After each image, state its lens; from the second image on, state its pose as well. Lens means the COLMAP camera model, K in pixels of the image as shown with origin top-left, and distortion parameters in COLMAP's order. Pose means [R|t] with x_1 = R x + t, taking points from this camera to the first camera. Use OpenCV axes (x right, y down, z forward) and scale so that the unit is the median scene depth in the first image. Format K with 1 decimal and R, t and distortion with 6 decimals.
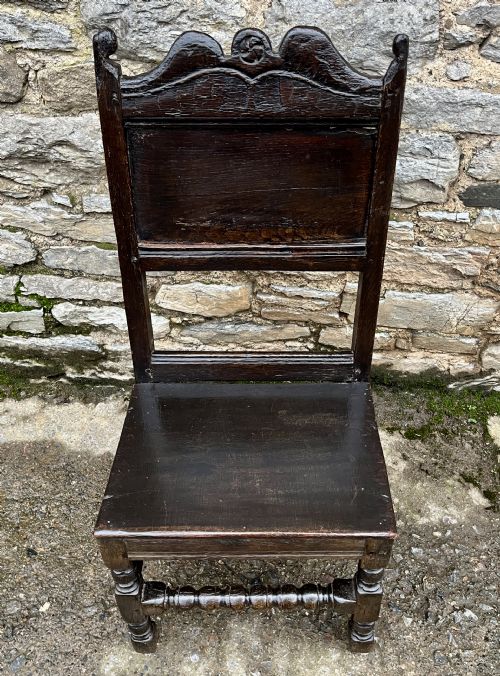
lens RADIAL K [[636.8, 0, 242.6], [0, 636.8, 340.1], [0, 0, 1]] dist [0.035011, 0.000000]
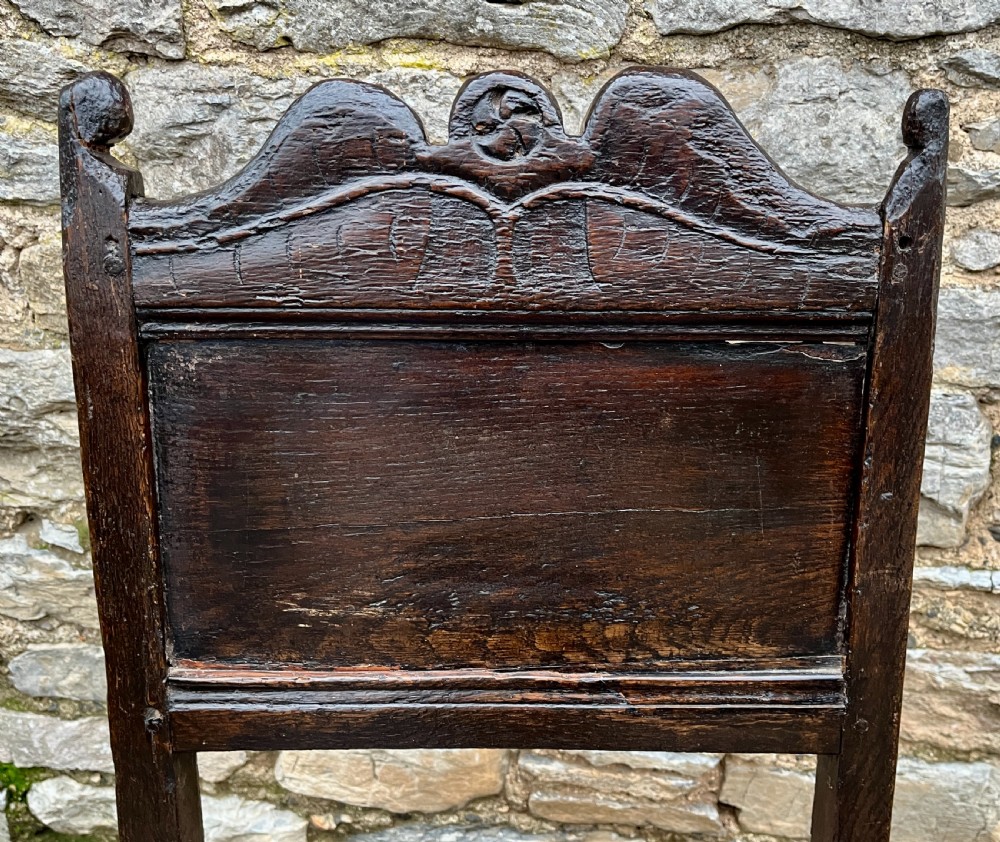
lens RADIAL K [[966.6, 0, 512.9], [0, 966.6, 387.0], [0, 0, 1]] dist [0.027938, 0.000000]
pose [[0.999805, 0.007086, 0.018436, 0.005988], [-0.000132, 0.935803, -0.352523, -0.089933], [-0.019750, 0.352452, 0.935622, 0.380065]]
